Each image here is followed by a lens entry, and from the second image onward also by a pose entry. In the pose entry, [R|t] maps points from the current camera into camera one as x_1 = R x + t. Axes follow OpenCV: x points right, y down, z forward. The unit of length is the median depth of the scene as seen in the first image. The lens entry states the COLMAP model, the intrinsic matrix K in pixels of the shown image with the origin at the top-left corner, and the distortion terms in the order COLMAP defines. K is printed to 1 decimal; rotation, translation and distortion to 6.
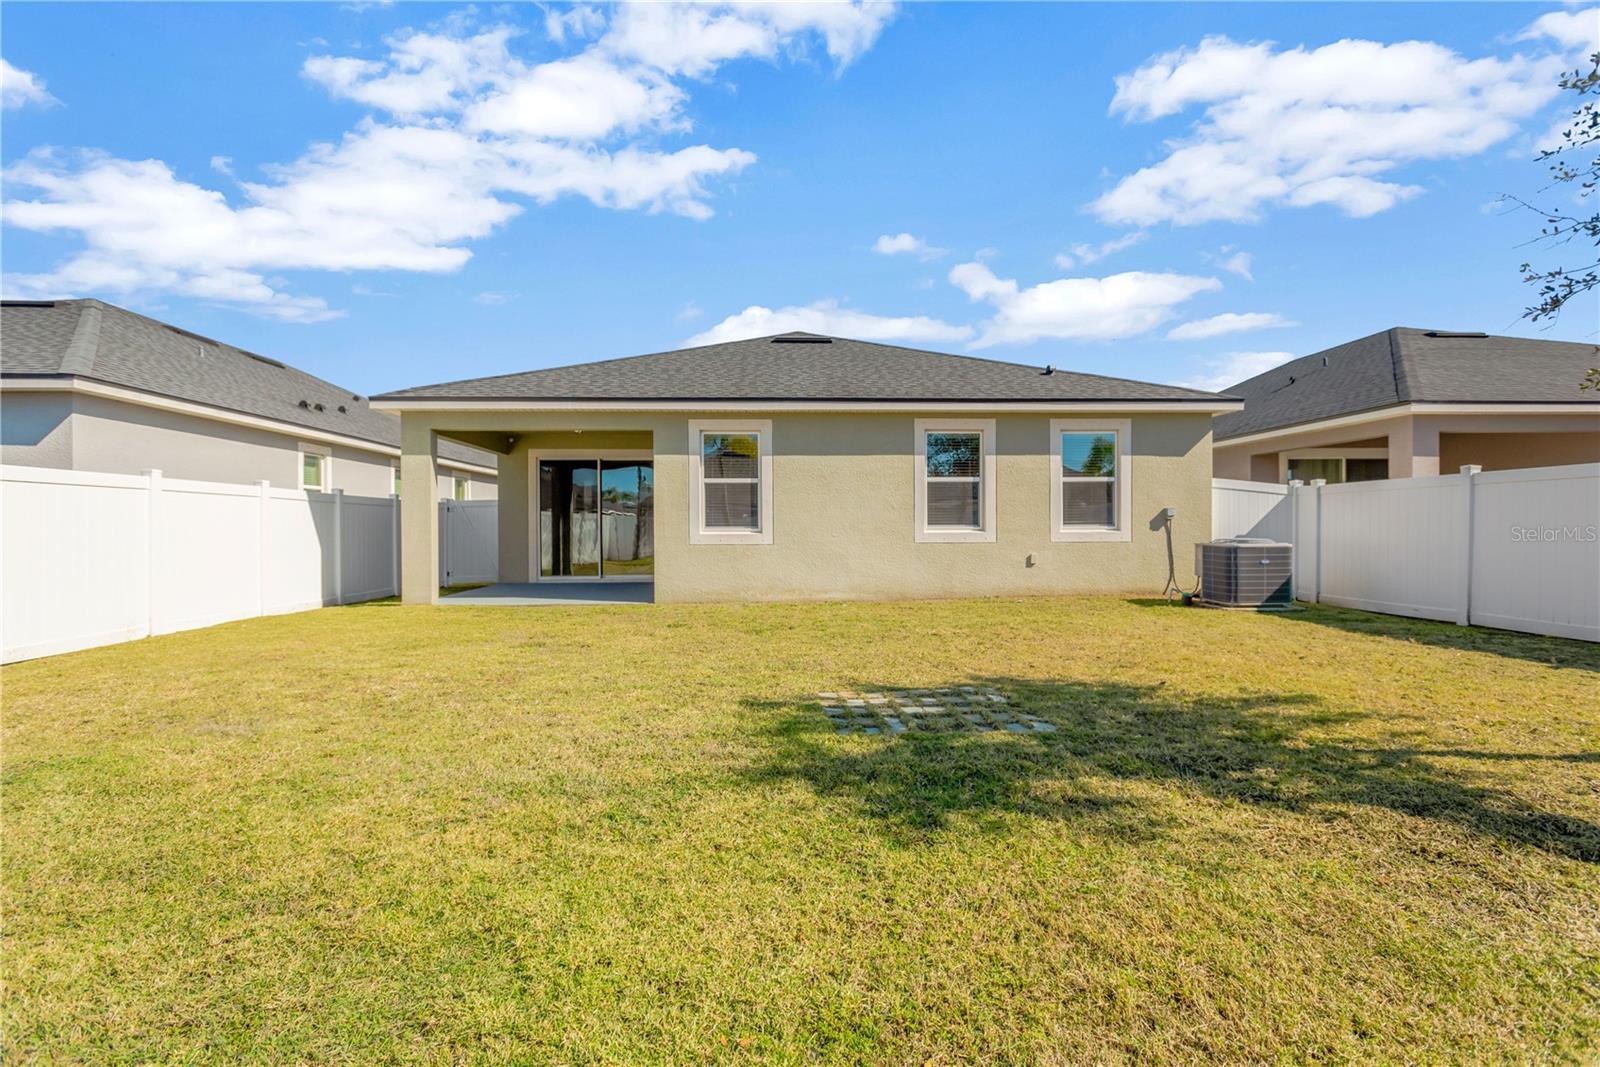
lens RADIAL K [[742.9, 0, 797.3], [0, 742.9, 527.6], [0, 0, 1]] dist [0.002209, 0.000447]
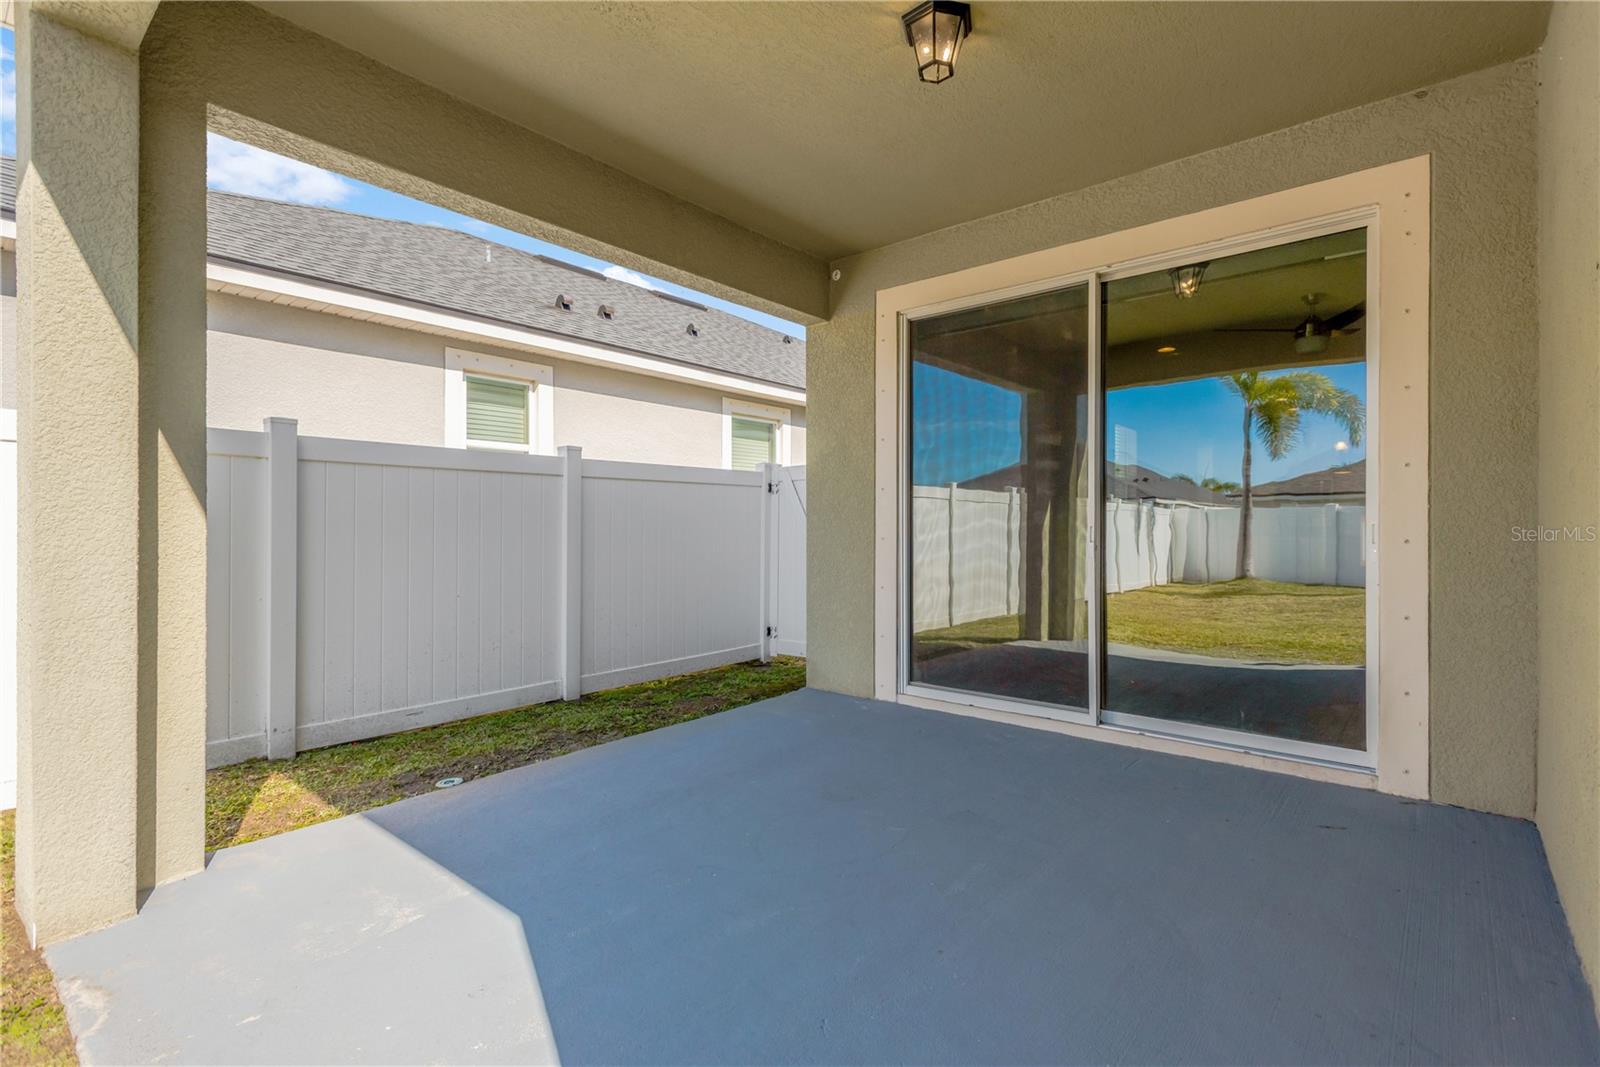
lens RADIAL K [[745.9, 0, 802.6], [0, 745.9, 531.1], [0, 0, 1]] dist [0.018471, -0.007207]
pose [[0.737657, 0.012230, -0.675065, -0.213216], [-0.002075, 0.999872, 0.015847, -0.006544], [0.675172, -0.010289, 0.737588, 0.955608]]
